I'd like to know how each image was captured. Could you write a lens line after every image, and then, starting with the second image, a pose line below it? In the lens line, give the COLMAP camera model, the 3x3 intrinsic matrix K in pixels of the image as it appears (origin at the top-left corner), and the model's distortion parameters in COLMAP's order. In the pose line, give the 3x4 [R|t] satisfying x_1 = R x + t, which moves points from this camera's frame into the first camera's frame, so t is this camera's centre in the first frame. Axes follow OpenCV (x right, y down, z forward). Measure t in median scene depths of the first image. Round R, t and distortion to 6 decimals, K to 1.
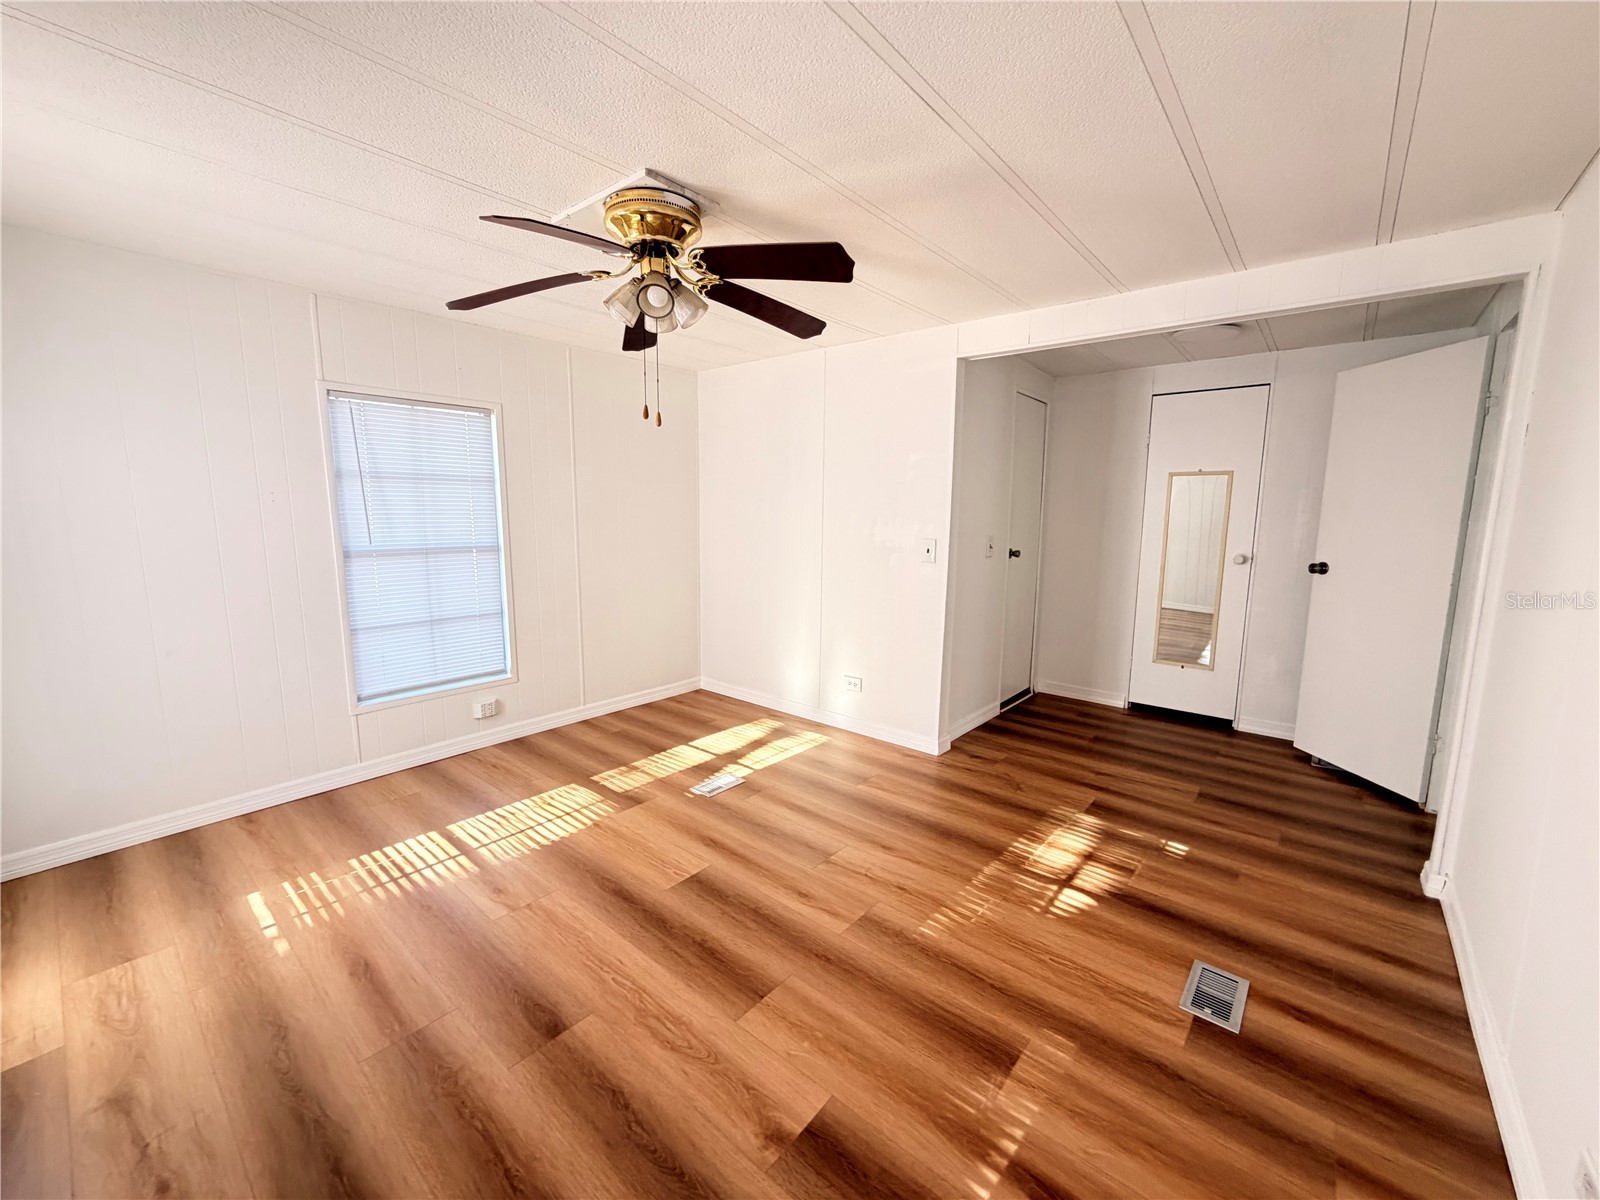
lens RADIAL K [[639.9, 0, 798.9], [0, 639.9, 598.7], [0, 0, 1]] dist [0.000313, 0.000412]
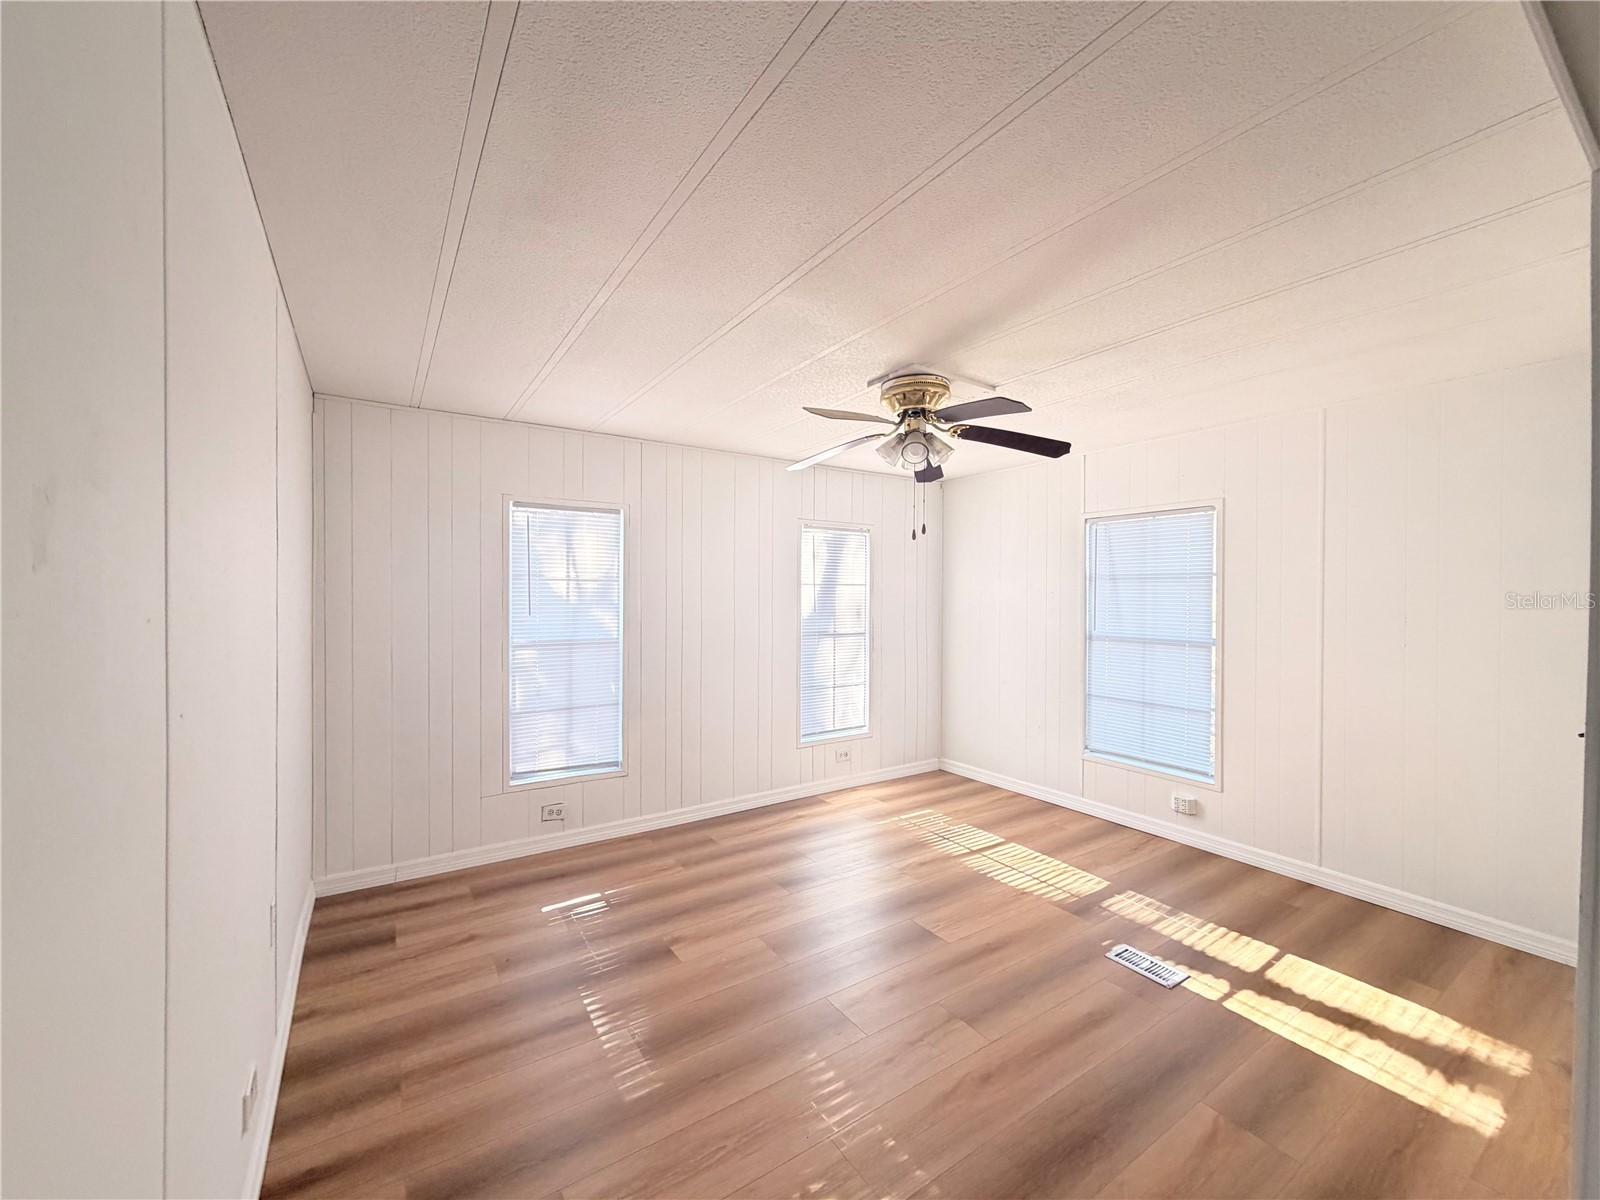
lens RADIAL K [[639.9, 0, 798.9], [0, 639.9, 598.7], [0, 0, 1]] dist [0.000313, 0.000412]
pose [[-0.285583, -0.005698, -0.958337, 0.789663], [-0.142681, 0.989090, 0.036638, -0.117417], [0.947673, 0.147199, -0.283280, 0.834686]]
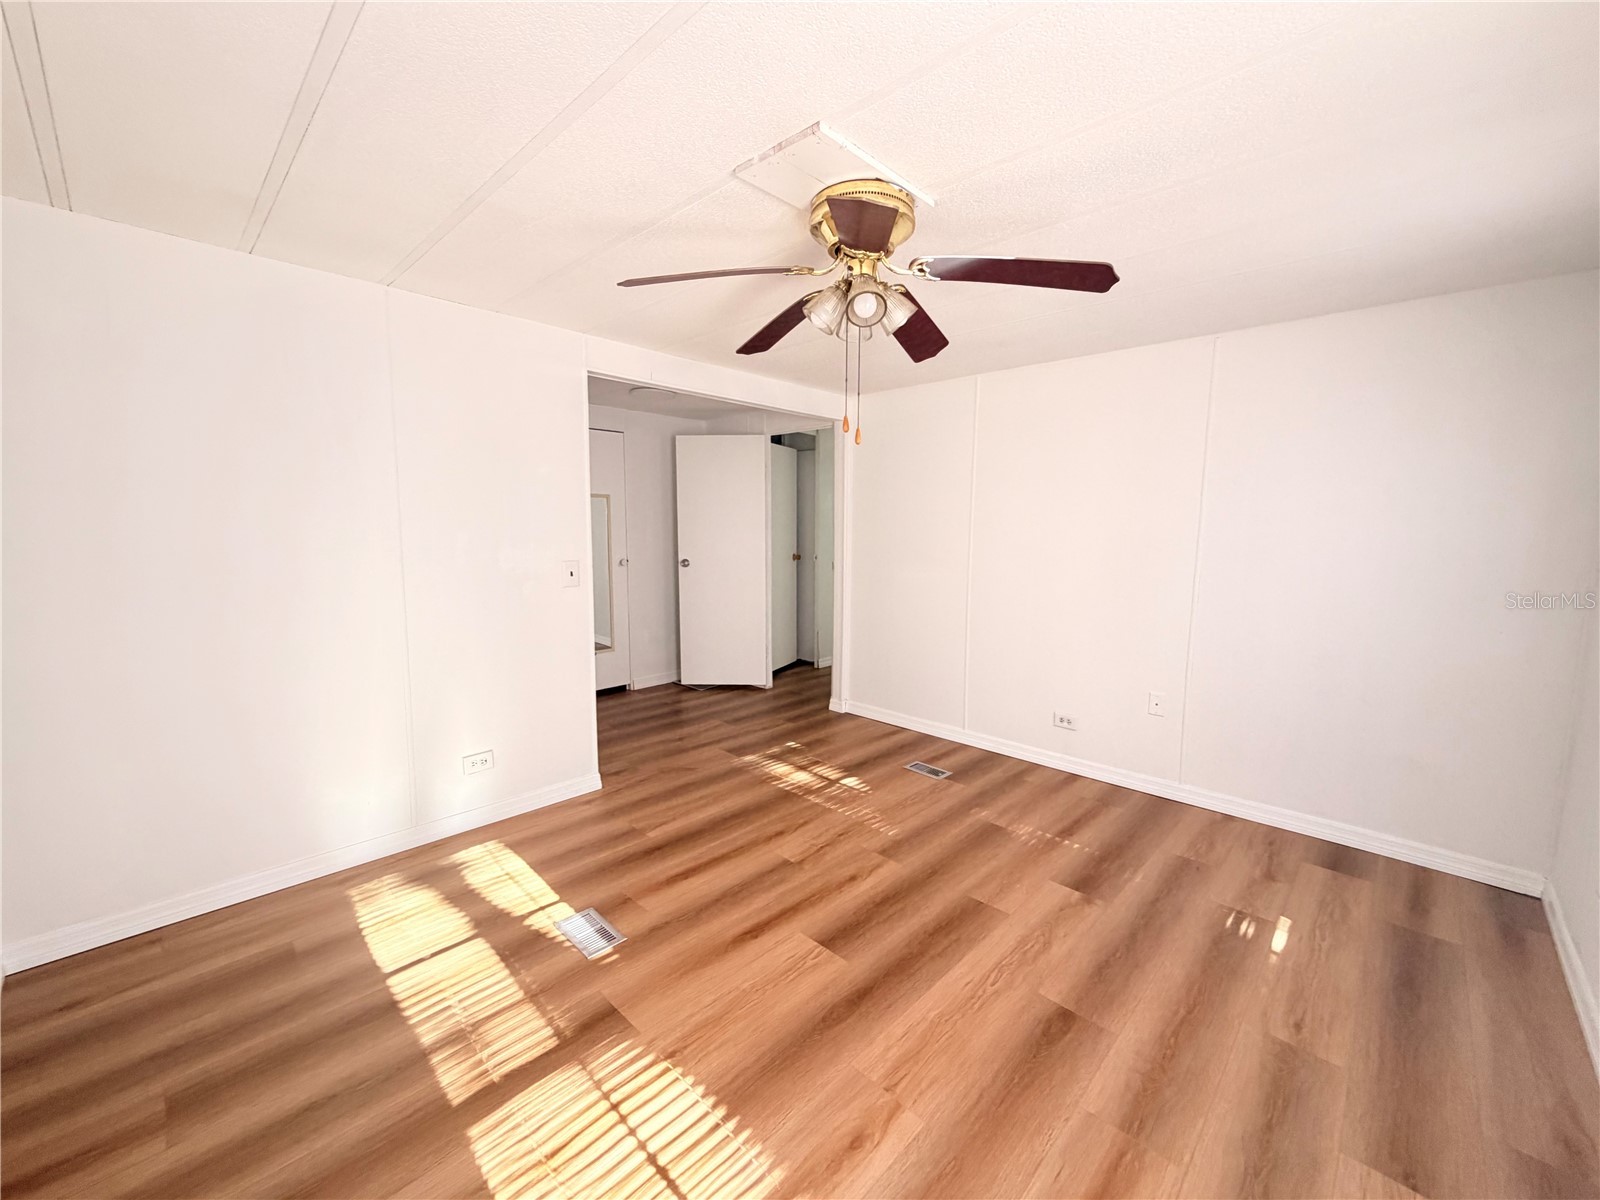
lens RADIAL K [[639.9, 0, 798.9], [0, 639.9, 598.7], [0, 0, 1]] dist [0.000313, 0.000412]
pose [[0.068583, -0.124393, 0.989860, -0.819480], [0.135070, 0.984218, 0.114326, -0.121714], [-0.988460, 0.125859, 0.084302, 0.740203]]
